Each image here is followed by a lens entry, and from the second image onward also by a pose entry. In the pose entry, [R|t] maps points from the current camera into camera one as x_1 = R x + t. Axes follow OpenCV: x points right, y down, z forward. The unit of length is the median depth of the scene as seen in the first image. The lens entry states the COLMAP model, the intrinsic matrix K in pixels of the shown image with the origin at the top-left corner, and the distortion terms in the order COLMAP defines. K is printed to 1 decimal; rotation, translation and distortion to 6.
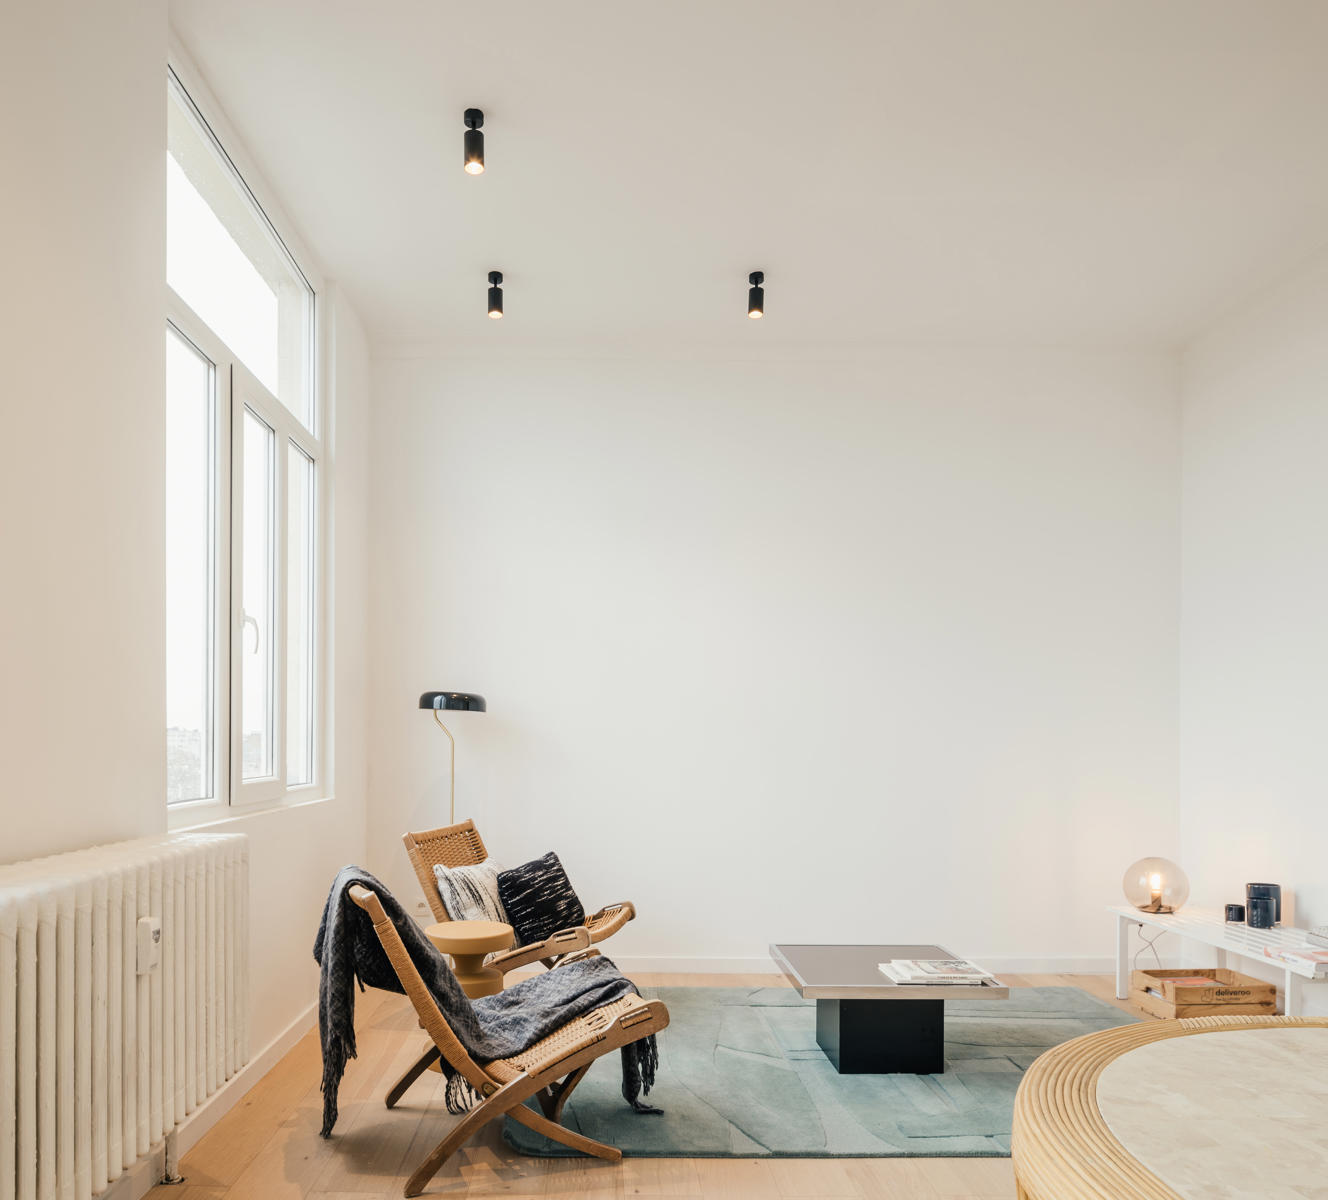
lens RADIAL K [[969.1, 0, 608.7], [0, 969.1, 730.5], [0, 0, 1]] dist [-0.010298, 0.001309]
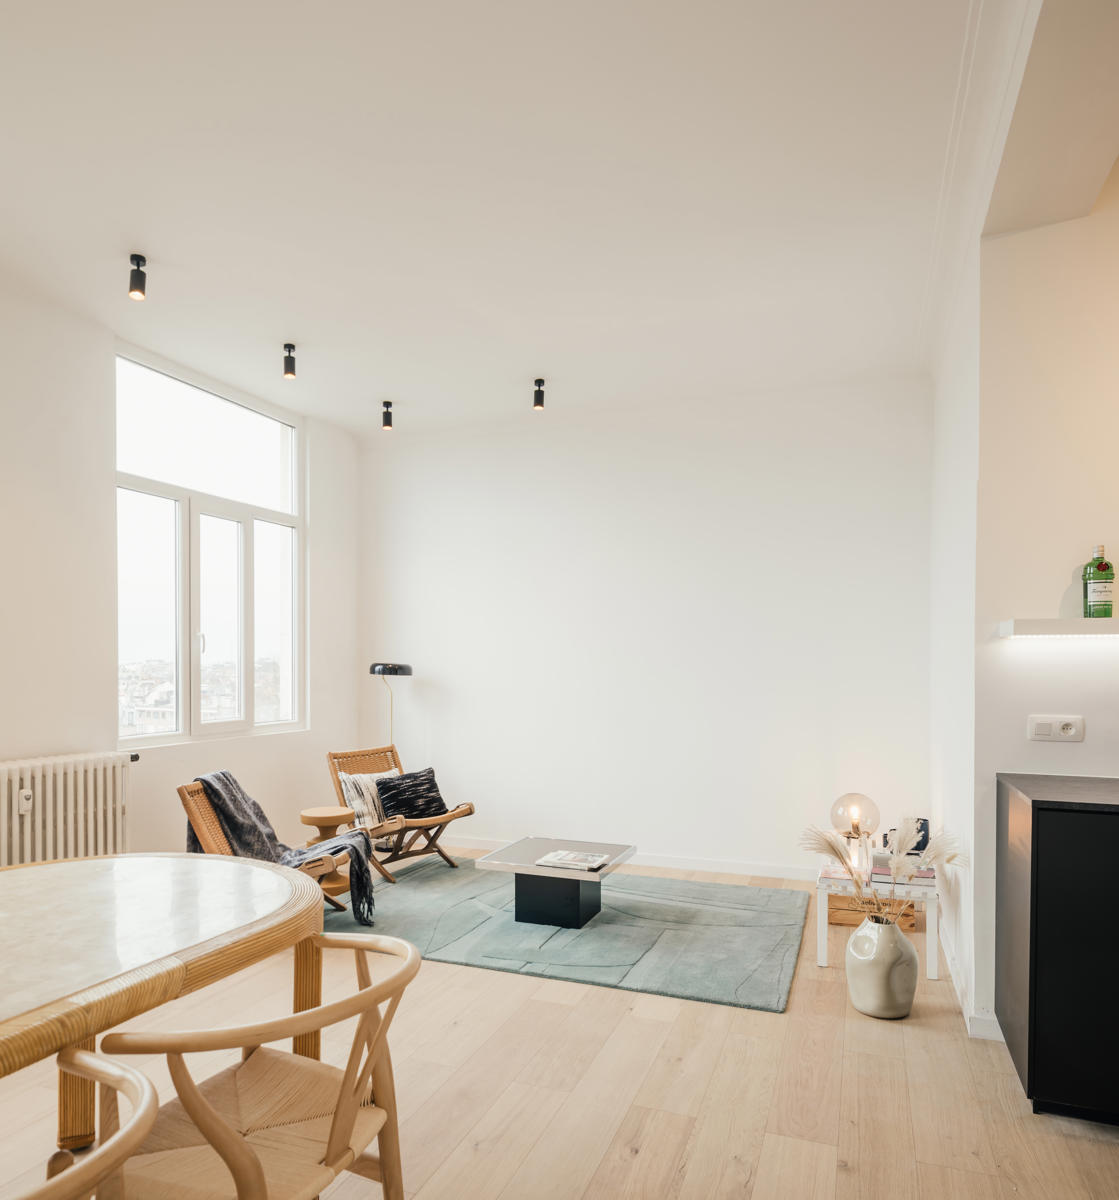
lens RADIAL K [[808.4, 0, 546.5], [0, 808.4, 674.4], [0, 0, 1]] dist [0.003051, 0.001047]
pose [[0.929144, 0.001578, -0.369716, 0.737174], [0.004231, 0.999880, 0.014902, -0.052183], [0.369695, -0.015410, 0.929025, -0.158611]]
